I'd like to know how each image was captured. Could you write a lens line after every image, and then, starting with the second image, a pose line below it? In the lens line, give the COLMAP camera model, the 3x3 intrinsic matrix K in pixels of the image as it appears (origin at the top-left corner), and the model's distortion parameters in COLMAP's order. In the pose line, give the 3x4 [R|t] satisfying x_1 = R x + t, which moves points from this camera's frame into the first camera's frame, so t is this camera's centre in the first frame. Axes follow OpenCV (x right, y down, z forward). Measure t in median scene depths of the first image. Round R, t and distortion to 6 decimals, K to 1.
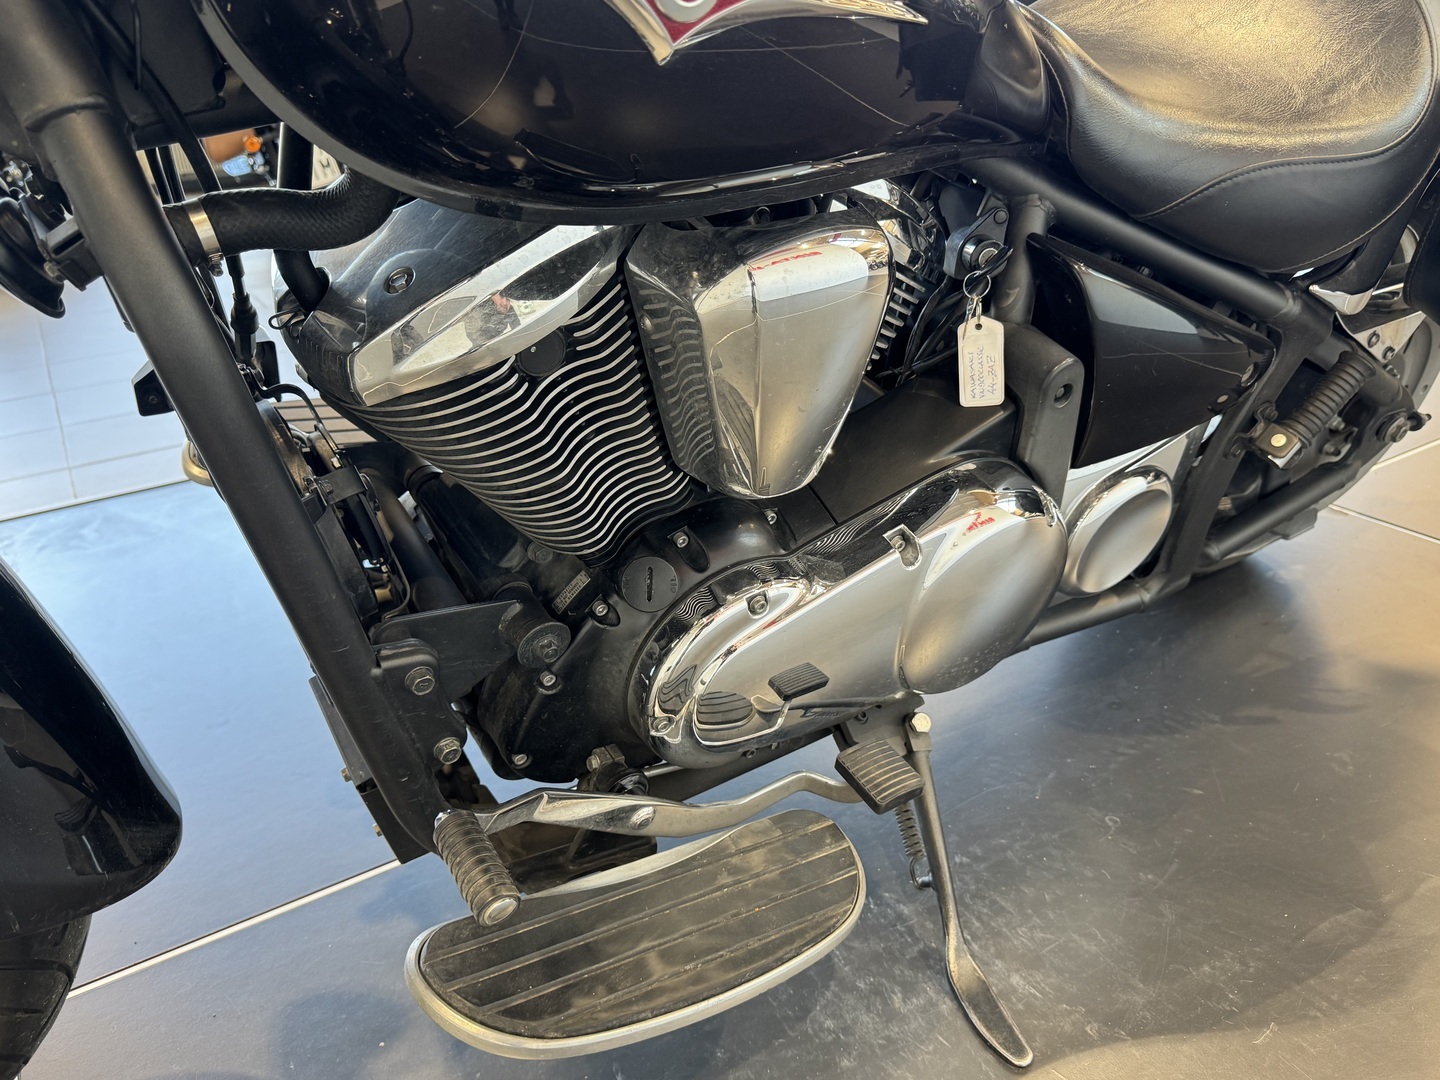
lens RADIAL K [[1119.9, 0, 720.0], [0, 1119.9, 540.0], [0, 0, 1]] dist [0.050003, -0.095726]
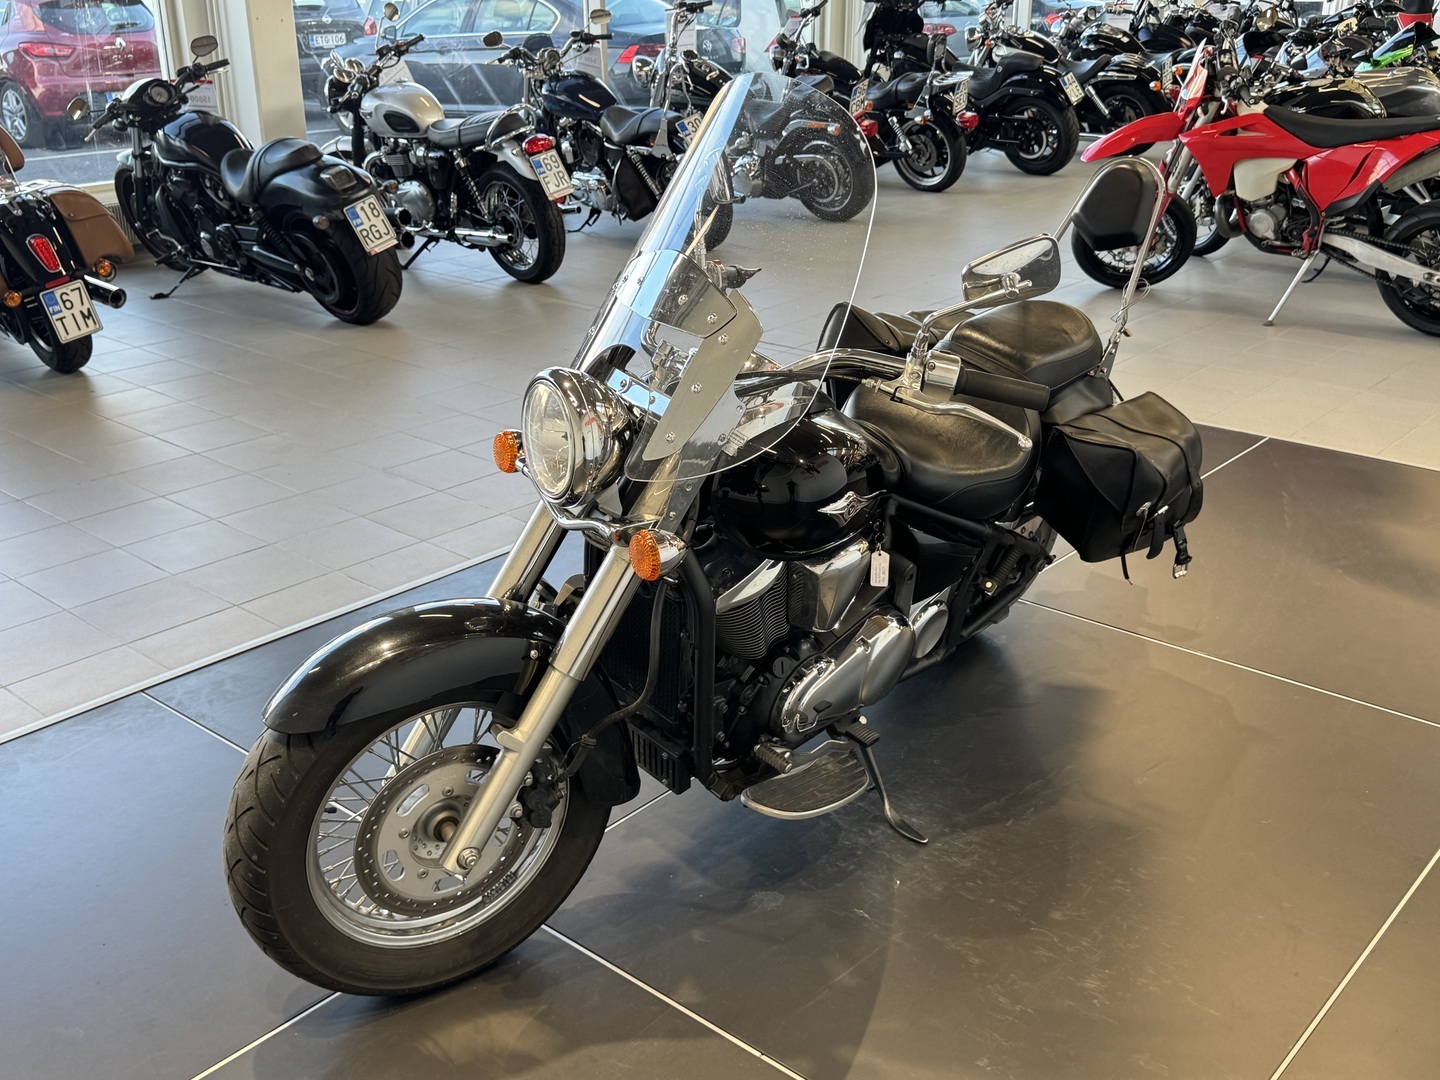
lens RADIAL K [[1480.8, 0, 720.0], [0, 1480.8, 540.0], [0, 0, 1]] dist [0.100364, -0.004066]
pose [[0.956355, -0.070770, 0.283510, -0.916416], [0.089365, 0.994578, -0.053187, -0.068085], [-0.278208, 0.076201, 0.957493, -1.825678]]
